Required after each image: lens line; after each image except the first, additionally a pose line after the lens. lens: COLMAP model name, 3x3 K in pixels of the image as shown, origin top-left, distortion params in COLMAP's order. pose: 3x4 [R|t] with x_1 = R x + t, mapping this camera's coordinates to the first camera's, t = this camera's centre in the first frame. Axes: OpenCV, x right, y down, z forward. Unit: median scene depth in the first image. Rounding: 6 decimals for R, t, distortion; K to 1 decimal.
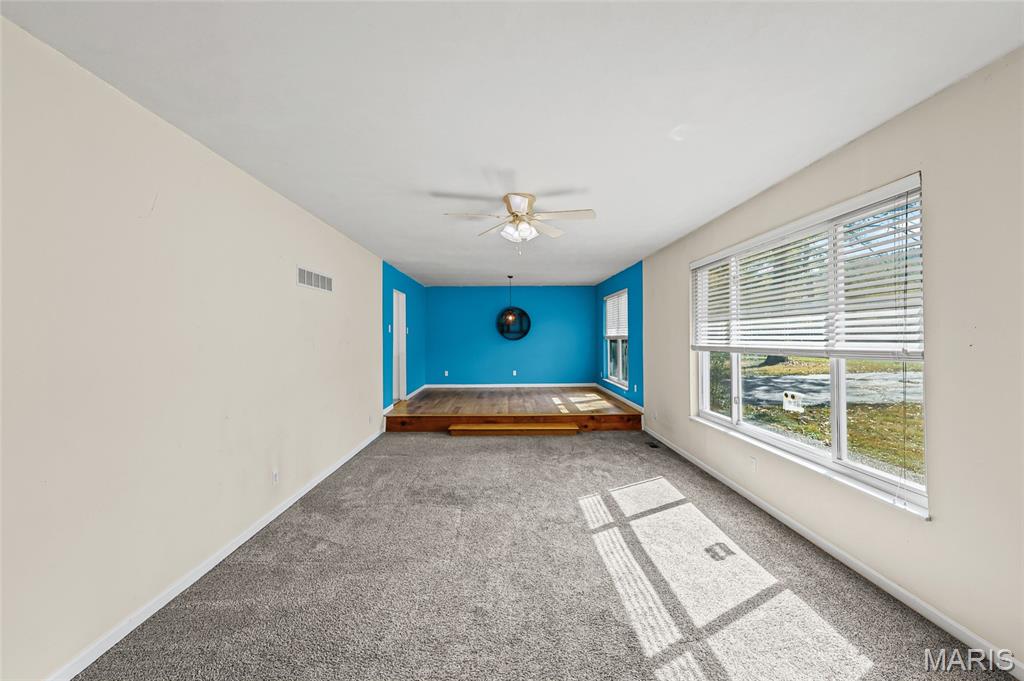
lens RADIAL K [[415.1, 0, 510.9], [0, 415.1, 333.7], [0, 0, 1]] dist [0.001864, 0.000456]
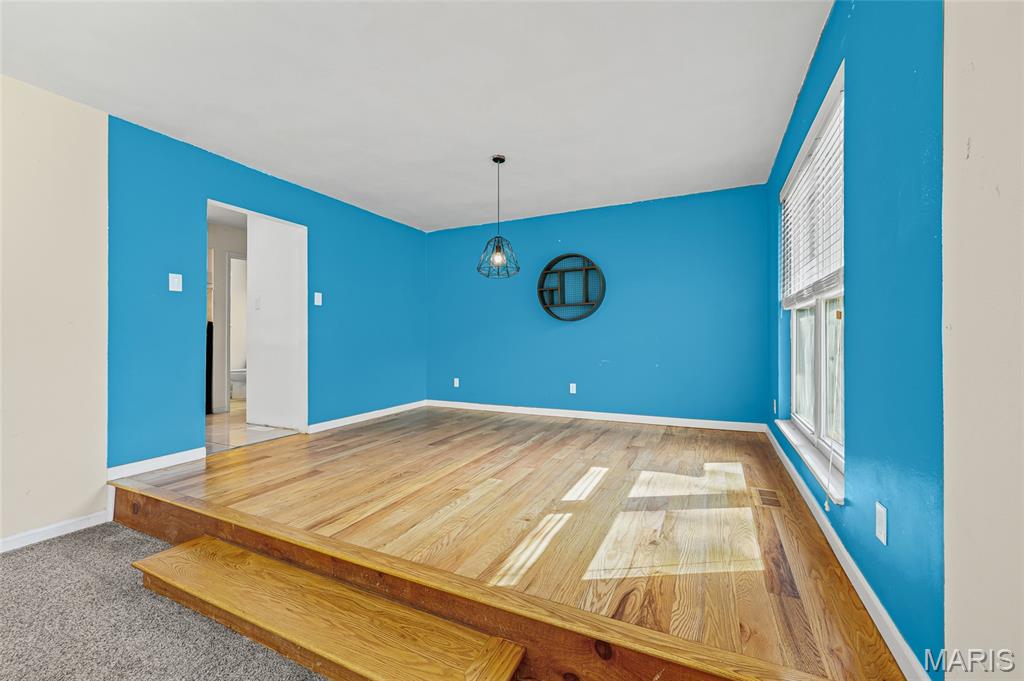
lens RADIAL K [[415.1, 0, 512.5], [0, 415.1, 341.4], [0, 0, 1]] dist [0.001864, 0.000456]
pose [[0.893280, 0.004287, -0.449480, 0.454926], [0.002909, 0.999878, 0.015317, 0.087271], [0.449491, -0.014990, 0.893159, 1.457731]]
